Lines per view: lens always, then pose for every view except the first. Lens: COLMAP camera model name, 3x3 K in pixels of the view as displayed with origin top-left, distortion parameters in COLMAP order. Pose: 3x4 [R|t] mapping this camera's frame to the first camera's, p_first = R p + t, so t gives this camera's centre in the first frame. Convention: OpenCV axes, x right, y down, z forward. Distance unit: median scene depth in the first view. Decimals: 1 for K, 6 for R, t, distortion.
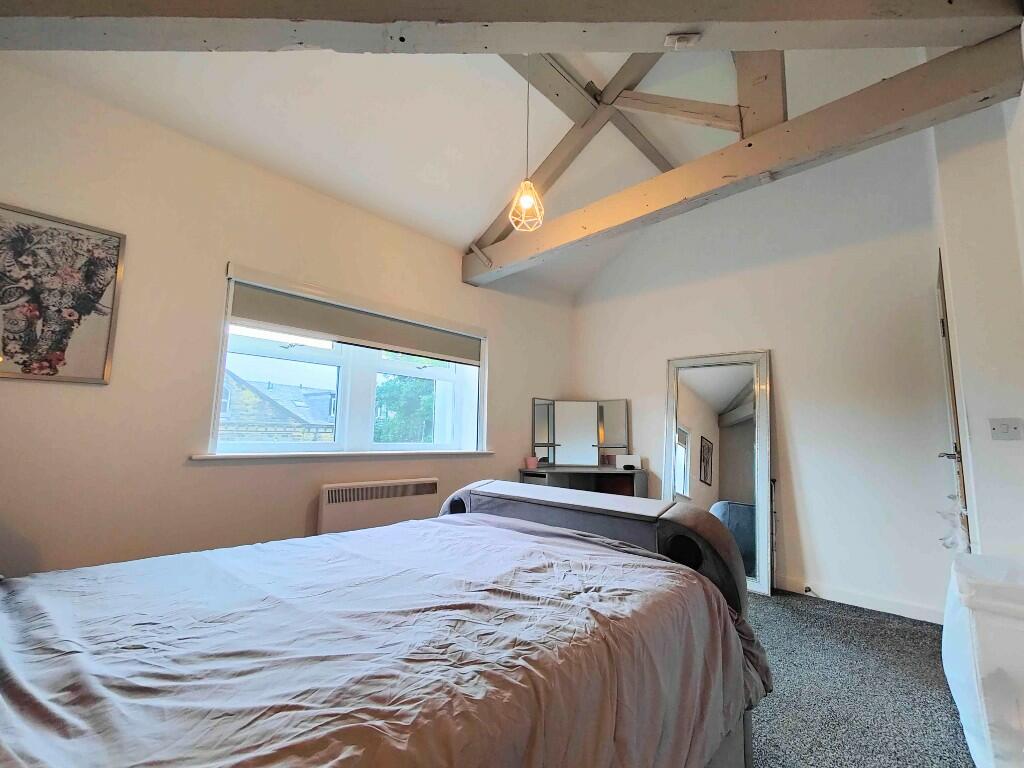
lens RADIAL K [[450.2, 0, 510.6], [0, 450.2, 380.2], [0, 0, 1]] dist [0.009249, 0.000160]
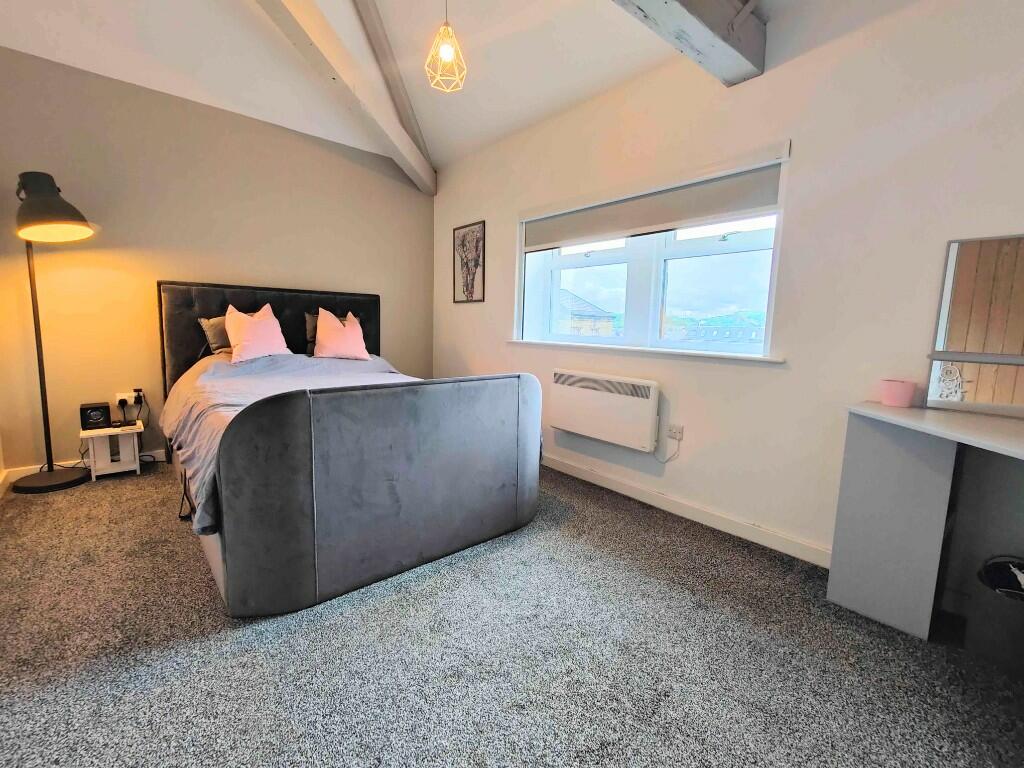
lens RADIAL K [[450.2, 0, 510.6], [0, 450.2, 380.2], [0, 0, 1]] dist [0.009249, 0.000160]
pose [[-0.119505, 0.094281, -0.988347, 1.038898], [0.090332, 0.992385, 0.083744, 0.188845], [0.988716, -0.079272, -0.127112, 1.298665]]
